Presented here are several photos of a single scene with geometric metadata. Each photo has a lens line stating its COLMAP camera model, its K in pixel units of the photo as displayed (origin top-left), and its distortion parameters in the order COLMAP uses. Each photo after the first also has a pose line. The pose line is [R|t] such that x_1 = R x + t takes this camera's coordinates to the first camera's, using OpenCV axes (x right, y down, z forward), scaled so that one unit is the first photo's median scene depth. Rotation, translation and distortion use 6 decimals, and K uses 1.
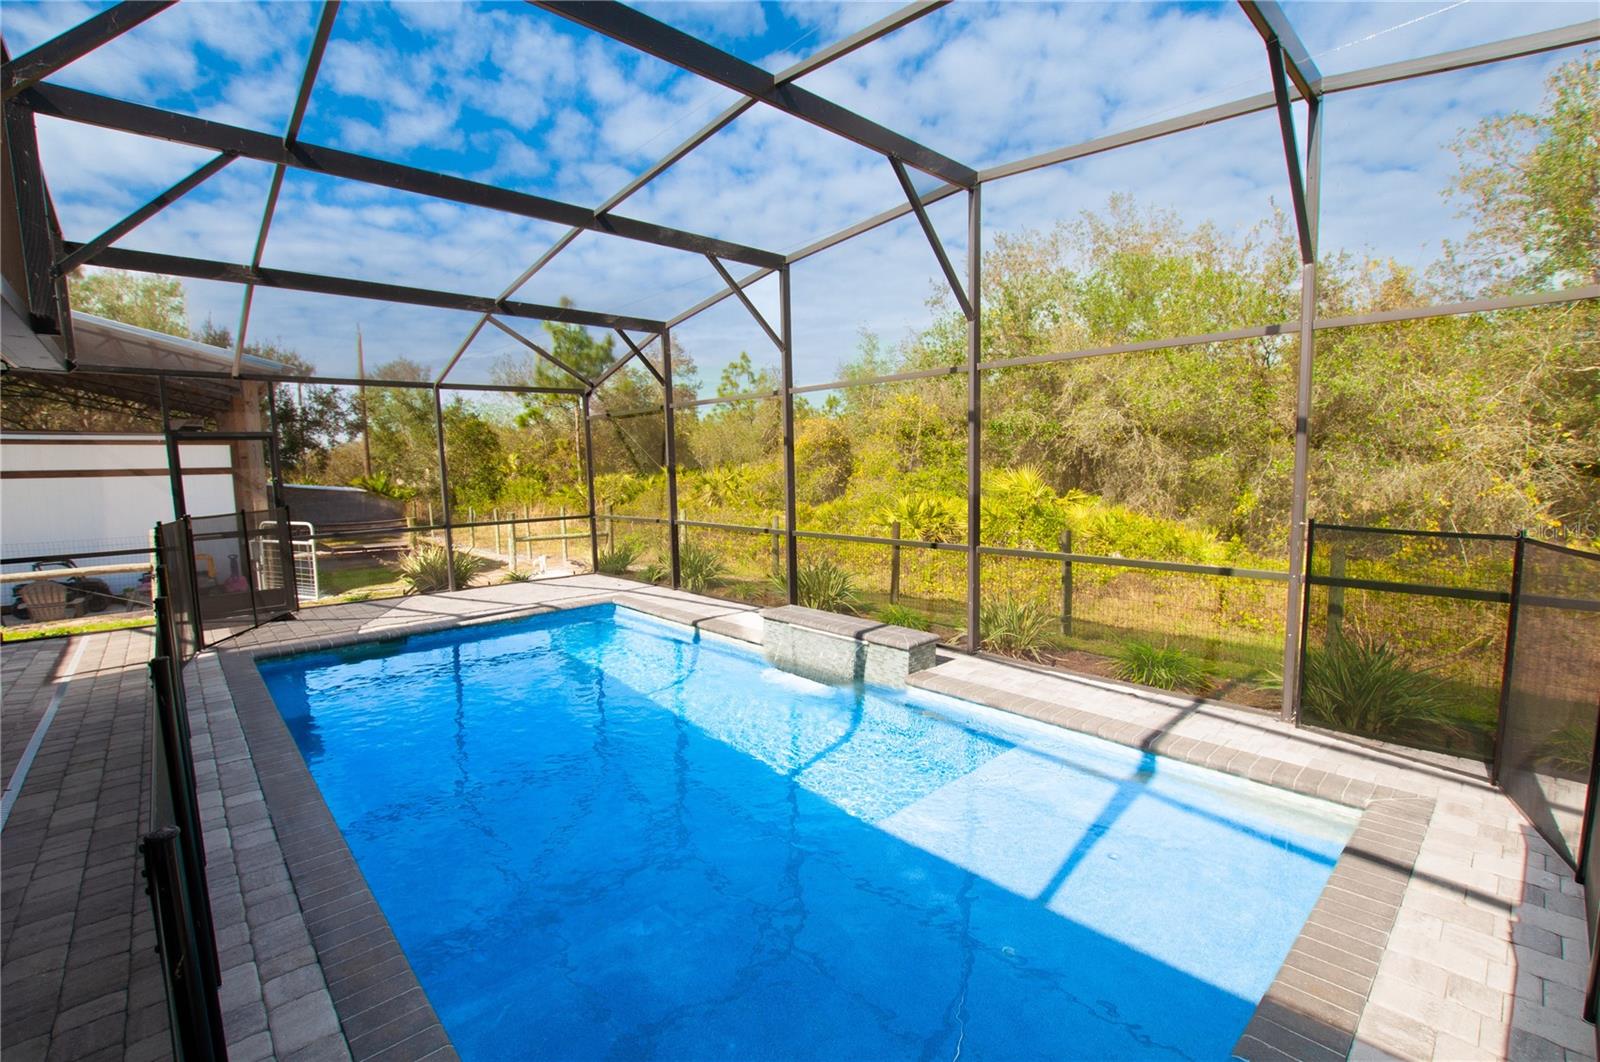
lens RADIAL K [[706.5, 0, 800.0], [0, 706.5, 531.0], [0, 0, 1]] dist [-0.024148, -0.000033]
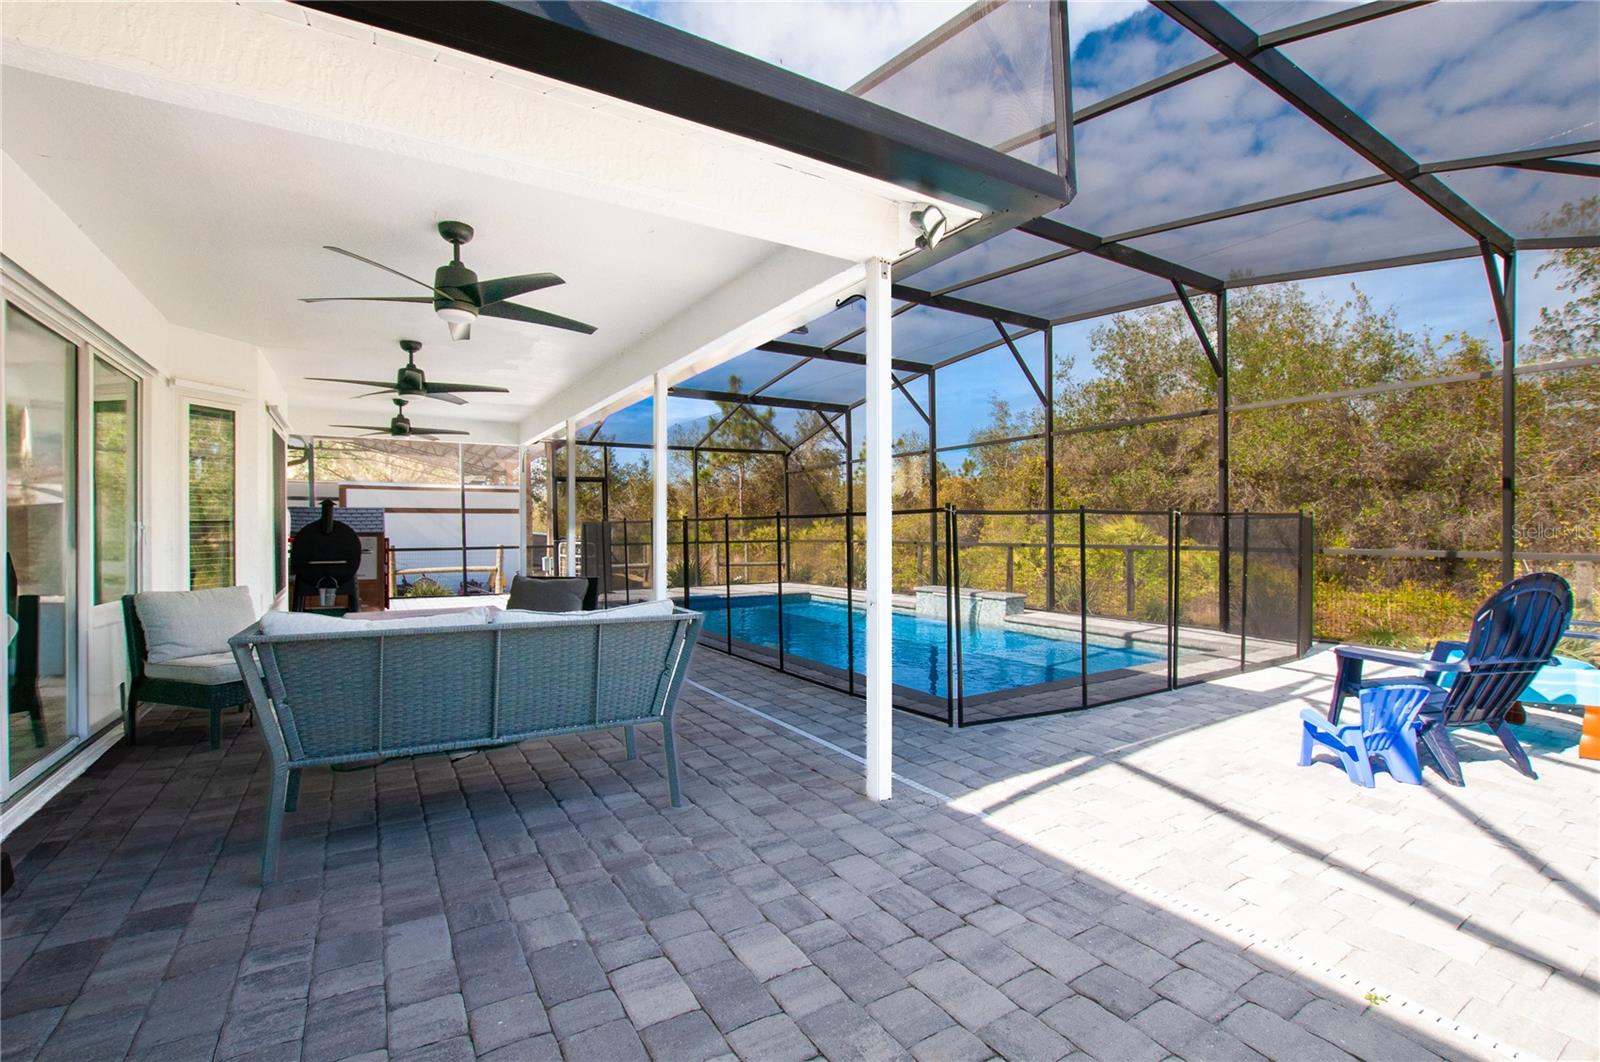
lens RADIAL K [[706.5, 0, 800.0], [0, 706.5, 531.0], [0, 0, 1]] dist [-0.024148, -0.000033]
pose [[0.982130, 0.011732, -0.187838, -0.005288], [-0.028507, 0.995813, -0.086855, 0.057138], [0.186033, 0.090658, 0.978352, -0.262524]]
